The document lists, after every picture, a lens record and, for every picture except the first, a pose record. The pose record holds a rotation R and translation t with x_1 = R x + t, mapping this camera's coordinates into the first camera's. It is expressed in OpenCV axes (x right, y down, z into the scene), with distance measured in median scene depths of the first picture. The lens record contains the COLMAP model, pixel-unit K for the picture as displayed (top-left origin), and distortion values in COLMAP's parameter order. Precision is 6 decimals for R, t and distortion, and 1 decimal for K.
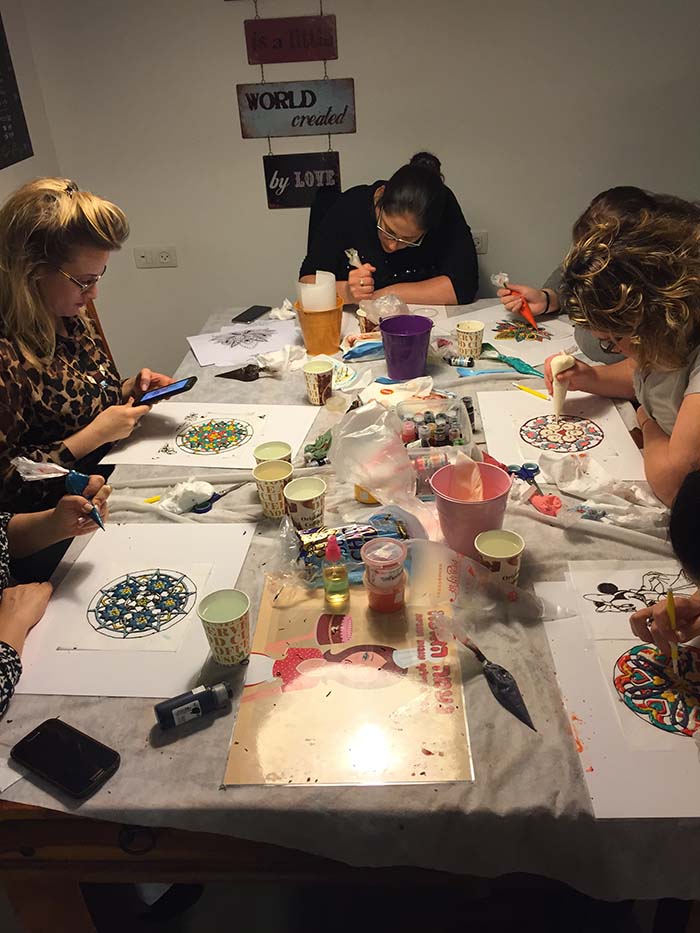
lens RADIAL K [[807.0, 0, 350.0], [0, 807.0, 466.5], [0, 0, 1]] dist [0.088181, -0.113102]
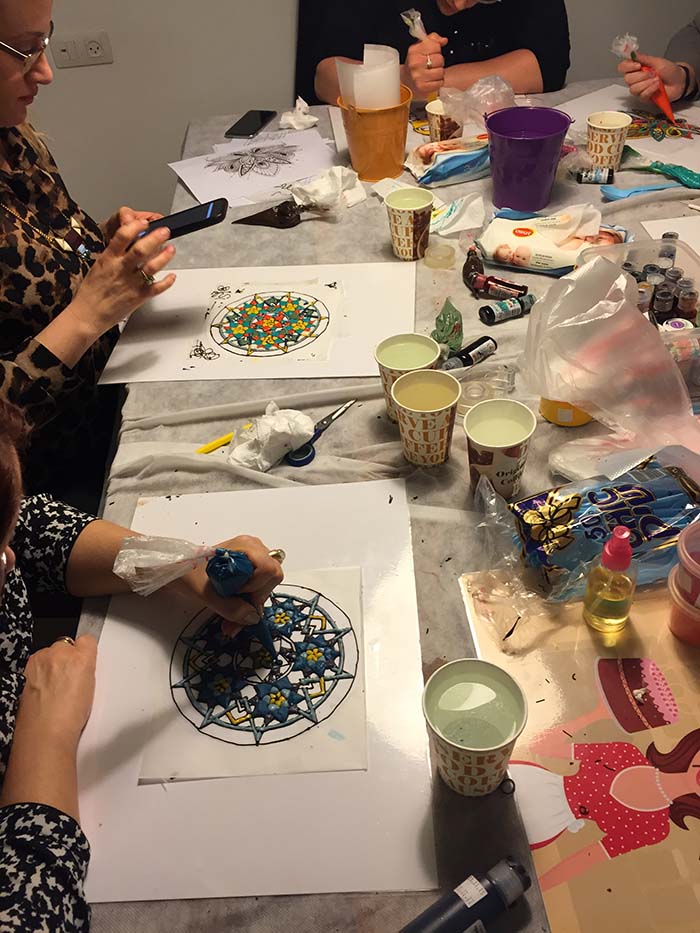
lens RADIAL K [[807.0, 0, 350.0], [0, 807.0, 466.5], [0, 0, 1]] dist [0.088181, -0.113102]
pose [[0.992286, -0.089280, 0.086010, -0.170110], [0.069937, 0.975998, 0.206244, -0.054676], [-0.102359, -0.198638, 0.974713, 0.344825]]
